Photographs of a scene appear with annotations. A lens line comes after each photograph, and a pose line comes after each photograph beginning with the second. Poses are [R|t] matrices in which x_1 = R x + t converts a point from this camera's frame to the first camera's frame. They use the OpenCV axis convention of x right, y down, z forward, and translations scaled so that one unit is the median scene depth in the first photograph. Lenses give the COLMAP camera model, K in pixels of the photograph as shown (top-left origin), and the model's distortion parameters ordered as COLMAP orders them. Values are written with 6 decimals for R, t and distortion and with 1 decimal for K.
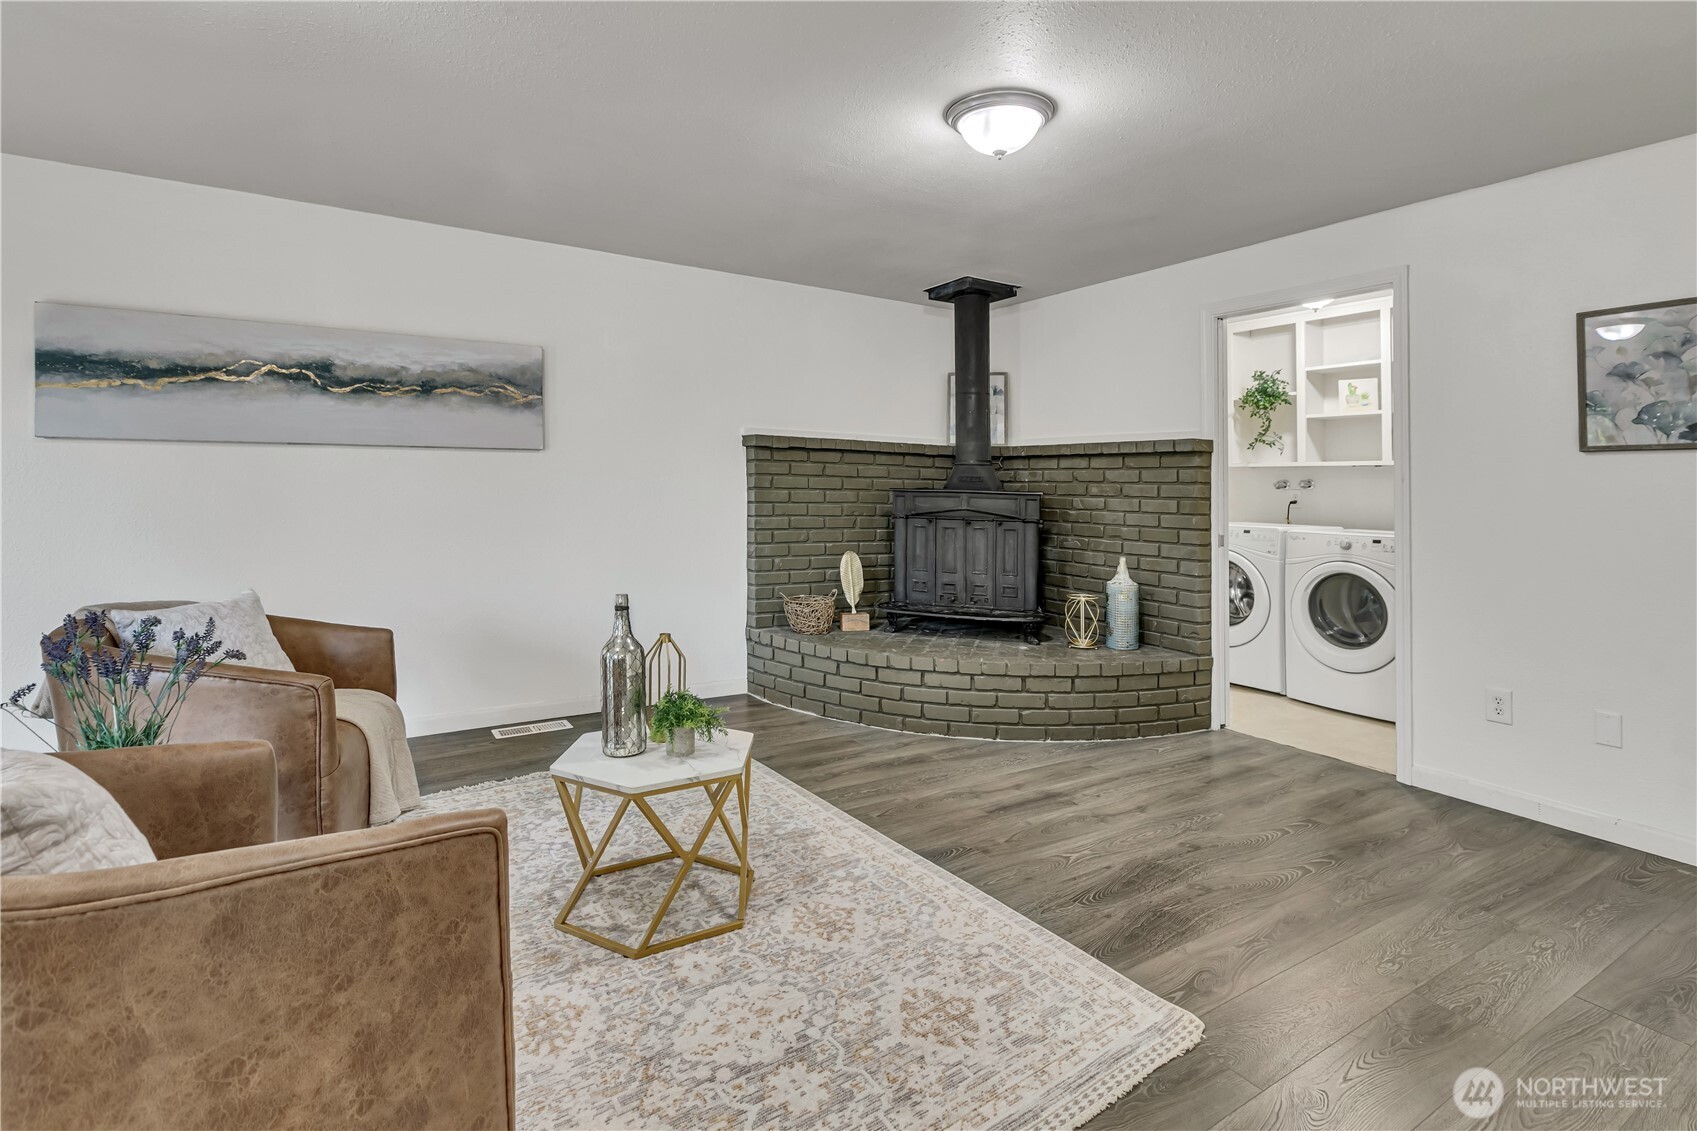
lens RADIAL K [[793.6, 0, 857.1], [0, 793.6, 479.5], [0, 0, 1]] dist [-0.002236, -0.000886]
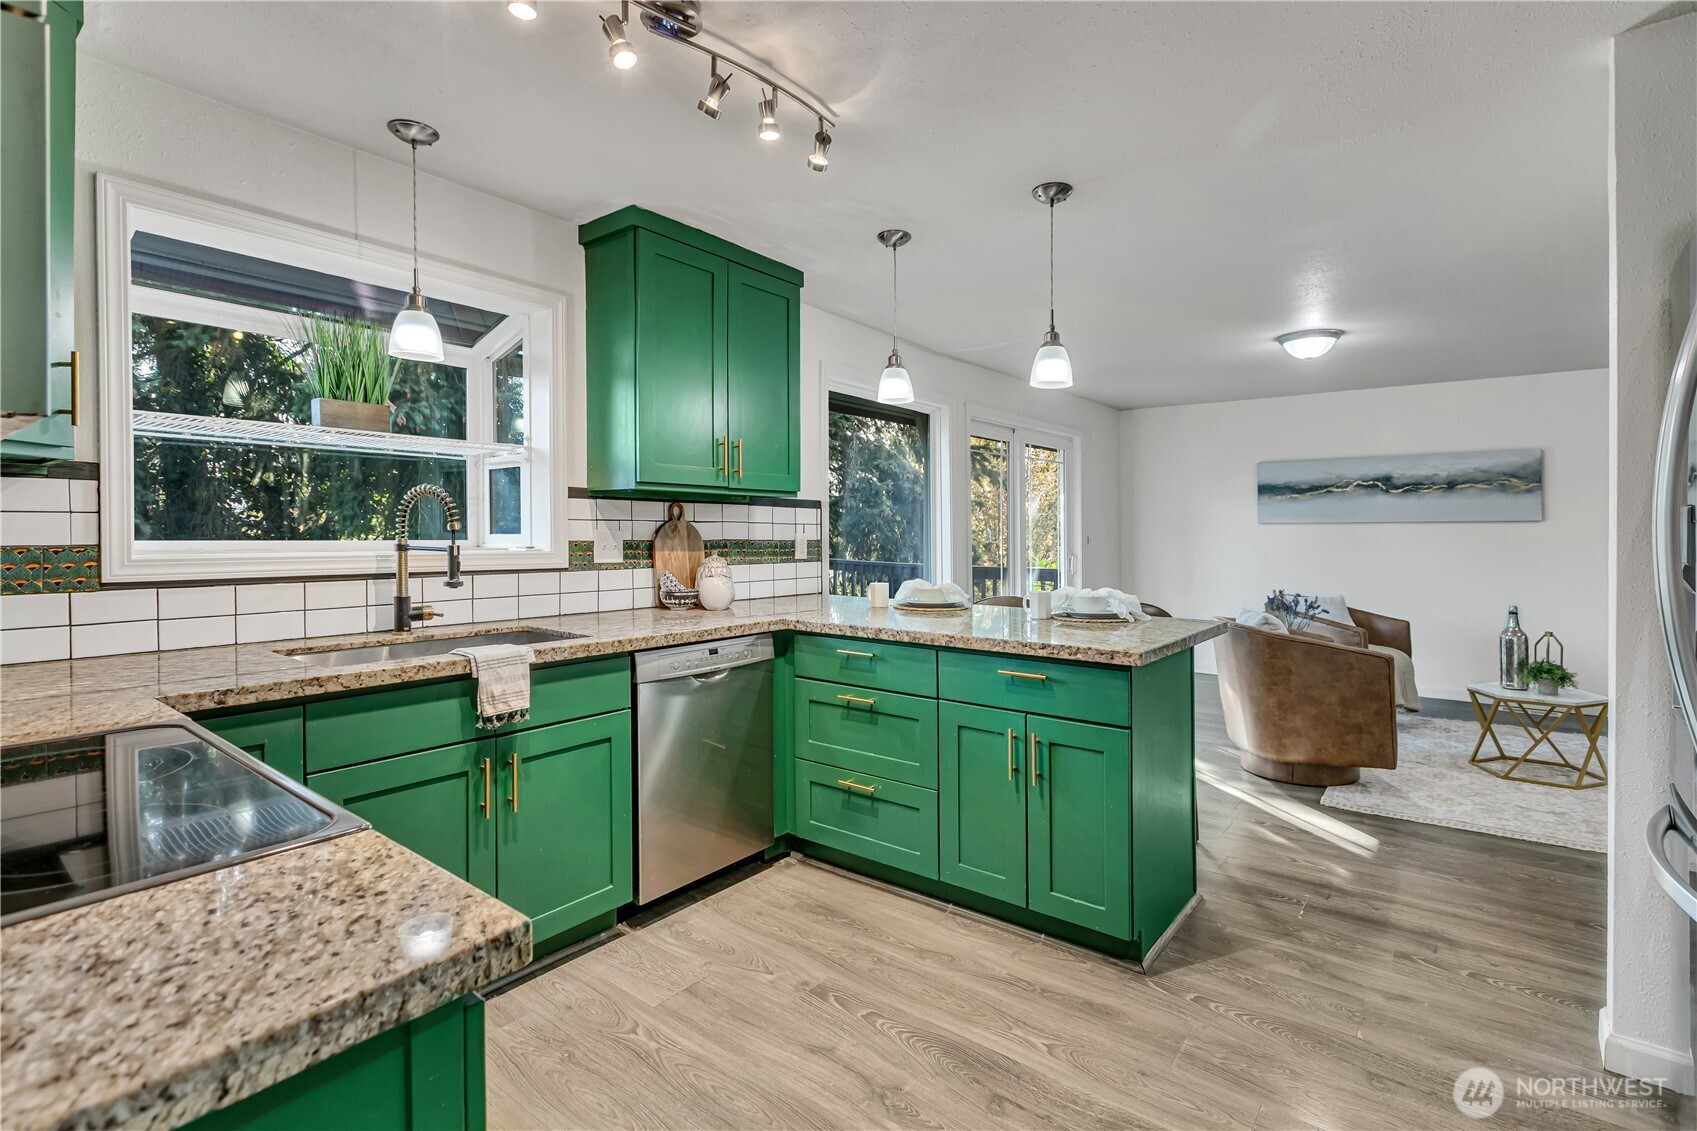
lens RADIAL K [[793.6, 0, 835.8], [0, 793.6, 534.3], [0, 0, 1]] dist [-0.002236, -0.000886]
pose [[0.290545, -0.008455, -0.956824, 0.662234], [0.006586, 0.999955, -0.006836, -0.014548], [0.956839, -0.004315, 0.290587, -0.692552]]
